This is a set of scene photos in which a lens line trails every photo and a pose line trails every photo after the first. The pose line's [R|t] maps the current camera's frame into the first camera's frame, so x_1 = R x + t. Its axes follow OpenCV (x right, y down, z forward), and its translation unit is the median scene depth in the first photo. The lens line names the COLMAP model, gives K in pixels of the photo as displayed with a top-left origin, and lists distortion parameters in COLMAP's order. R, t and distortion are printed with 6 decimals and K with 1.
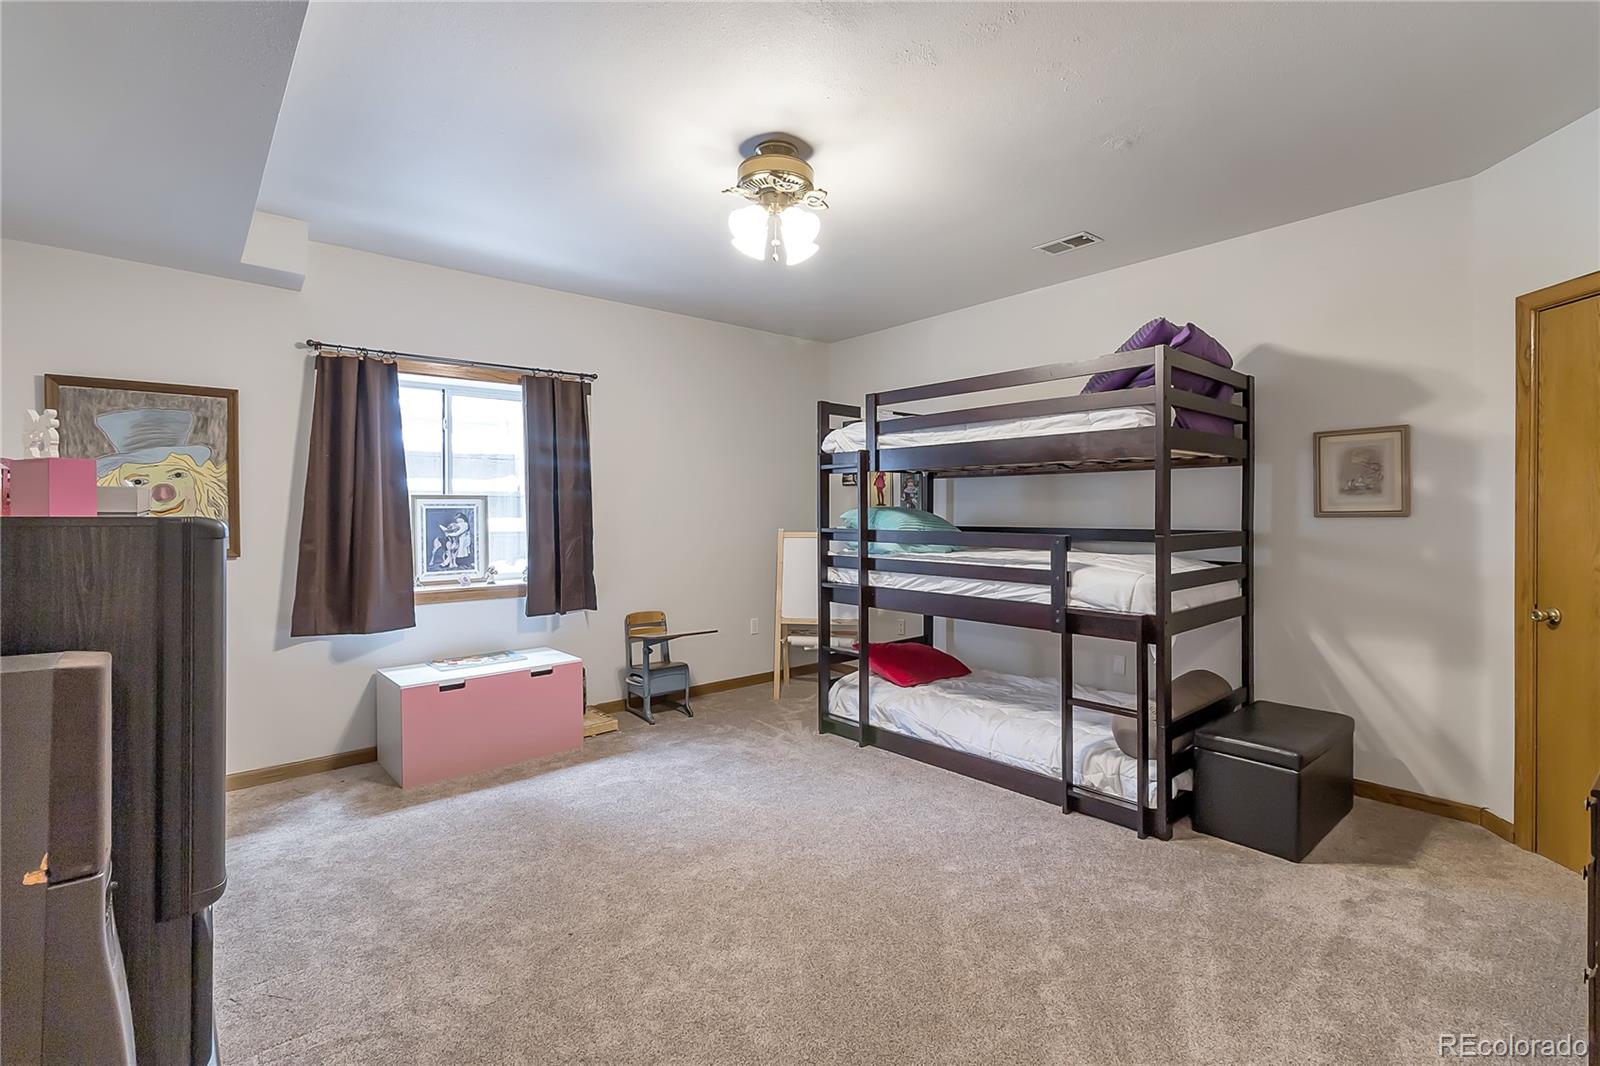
lens RADIAL K [[741.9, 0, 807.0], [0, 741.9, 522.5], [0, 0, 1]] dist [0.000929, -0.000068]
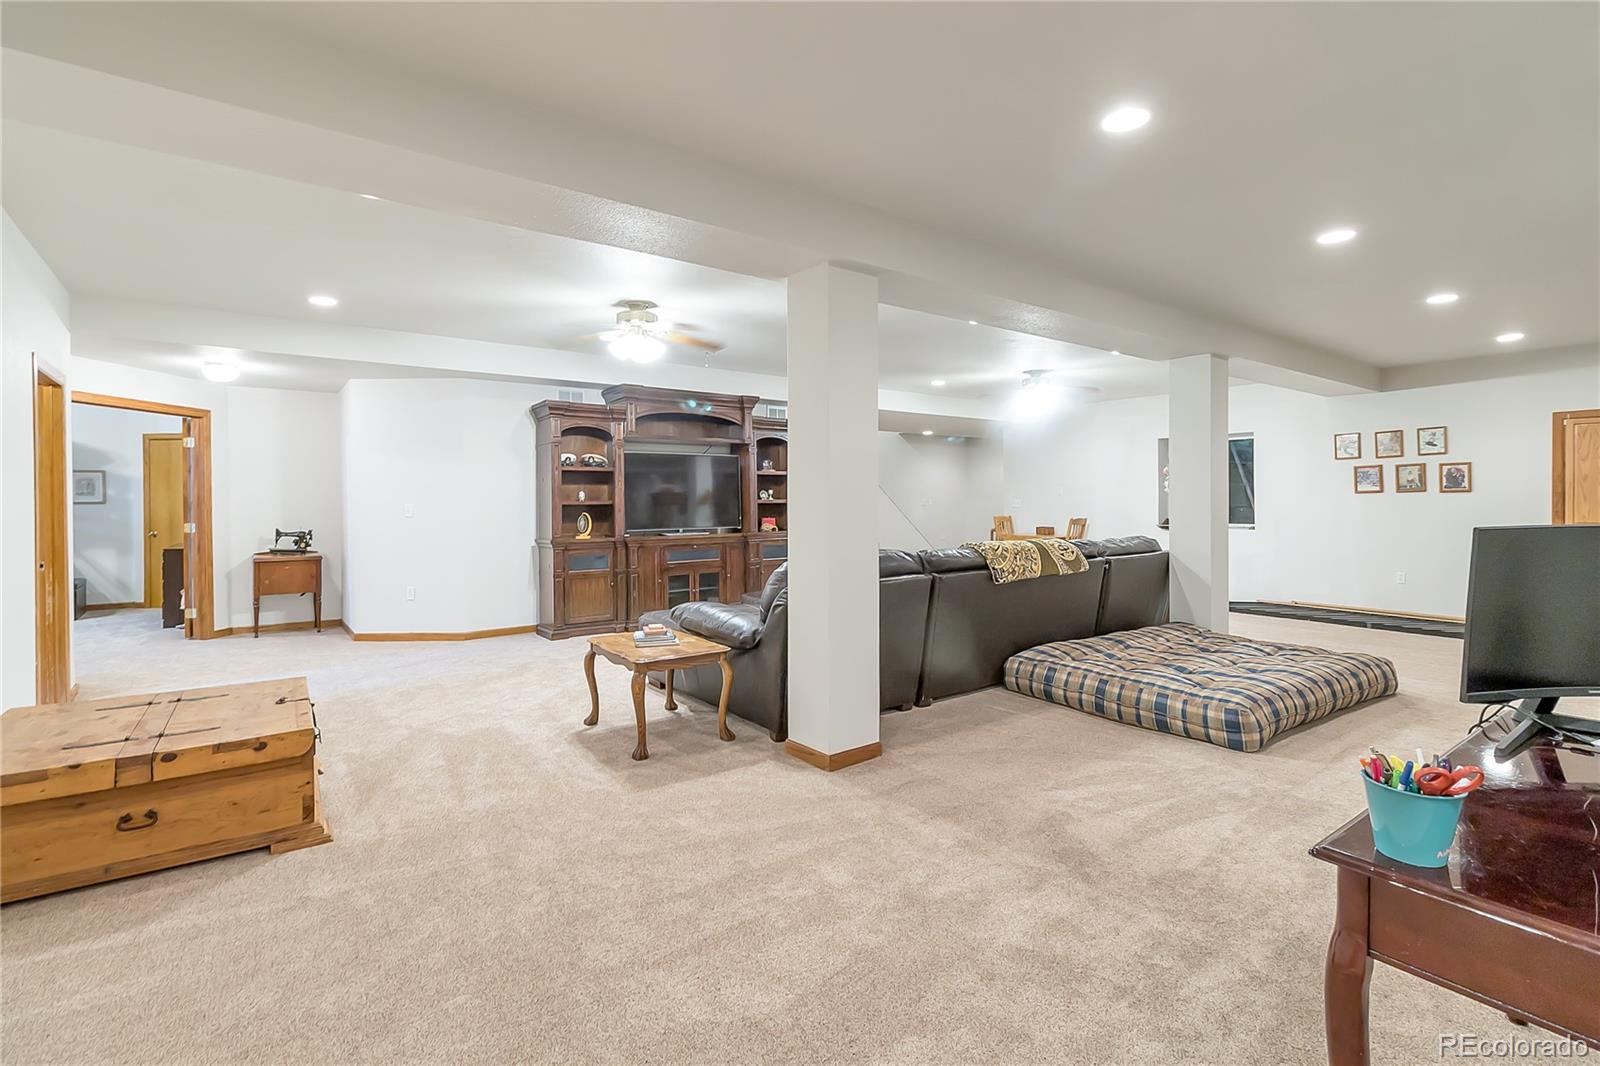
lens RADIAL K [[741.9, 0, 811.6], [0, 741.9, 501.4], [0, 0, 1]] dist [0.000929, -0.000068]
pose [[0.080100, -0.003756, 0.996780, -1.758060], [0.009984, 0.999946, 0.002965, 0.001019], [-0.996737, 0.009714, 0.080133, -1.866315]]
